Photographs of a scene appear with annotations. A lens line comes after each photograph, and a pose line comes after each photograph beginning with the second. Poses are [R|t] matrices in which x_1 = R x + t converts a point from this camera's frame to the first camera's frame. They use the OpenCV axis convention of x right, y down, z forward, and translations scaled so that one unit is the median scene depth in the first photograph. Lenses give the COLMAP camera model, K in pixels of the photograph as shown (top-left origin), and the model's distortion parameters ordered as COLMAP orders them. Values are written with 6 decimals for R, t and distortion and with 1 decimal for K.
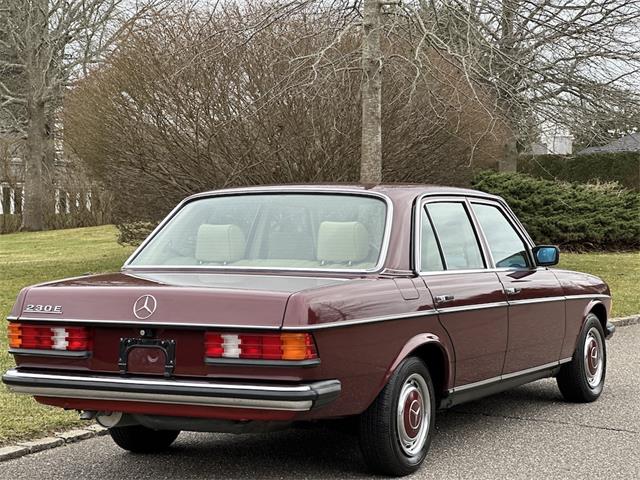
lens RADIAL K [[1552.8, 0, 320.0], [0, 1552.8, 240.0], [0, 0, 1]] dist [-0.022683, 0.147924]
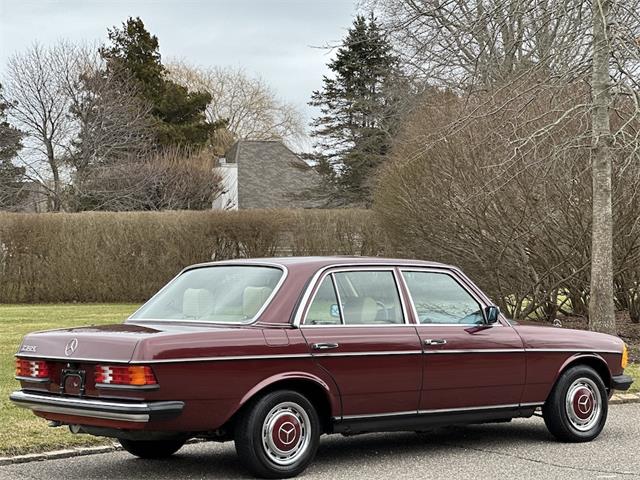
lens RADIAL K [[1624.4, 0, 320.0], [0, 1624.4, 240.0], [0, 0, 1]] dist [0.053421, 0.183955]
pose [[0.916631, -0.013640, -0.399501, 0.644756], [-0.002248, 0.999226, -0.039273, 0.002820], [0.399728, 0.036897, 0.915891, -0.258635]]
